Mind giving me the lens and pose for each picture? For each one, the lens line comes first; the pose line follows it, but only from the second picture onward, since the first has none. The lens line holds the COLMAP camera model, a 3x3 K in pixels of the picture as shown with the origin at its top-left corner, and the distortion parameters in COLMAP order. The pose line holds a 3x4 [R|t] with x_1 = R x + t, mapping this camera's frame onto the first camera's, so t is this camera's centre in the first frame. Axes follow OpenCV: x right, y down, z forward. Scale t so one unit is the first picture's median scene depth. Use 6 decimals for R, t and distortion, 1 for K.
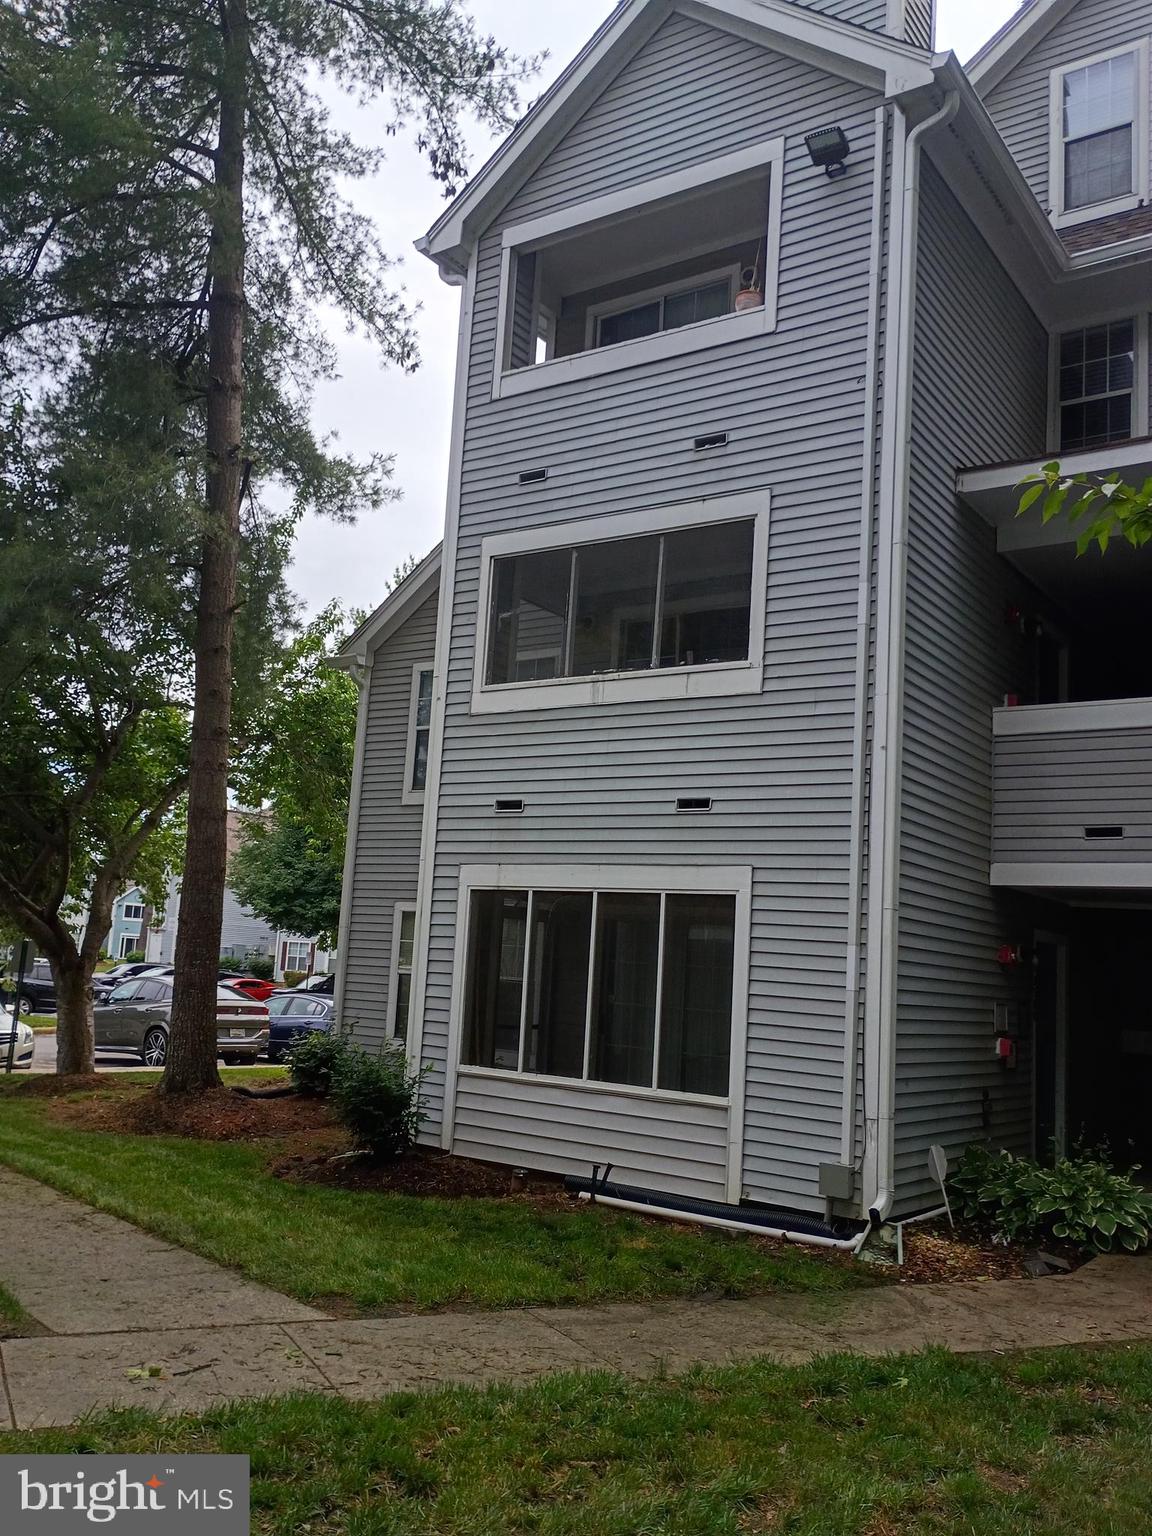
lens RADIAL K [[1325.3, 0, 574.7], [0, 1325.3, 768.8], [0, 0, 1]] dist [0.006595, -0.000338]
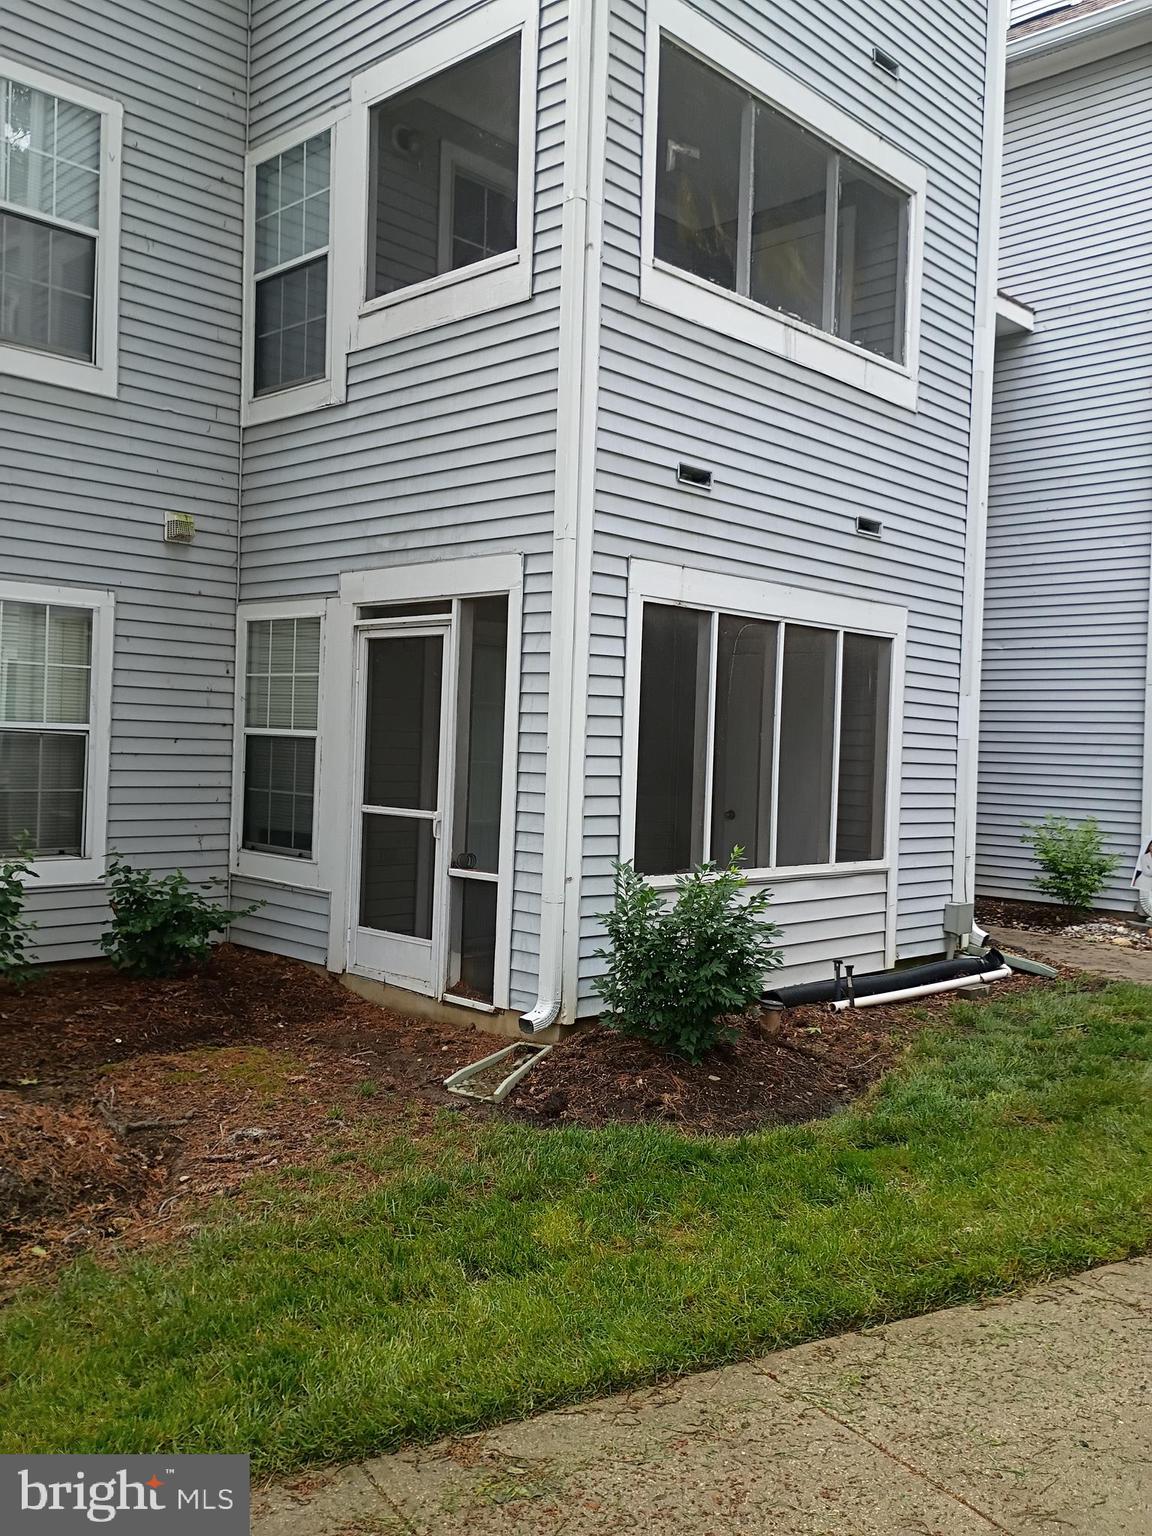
lens RADIAL K [[1325.3, 0, 575.7], [0, 1325.3, 767.2], [0, 0, 1]] dist [0.006595, -0.000338]
pose [[0.152597, -0.074699, 0.985461, -0.755437], [-0.167242, 0.980806, 0.100244, 0.119939], [-0.974035, -0.180107, 0.137175, 1.014505]]
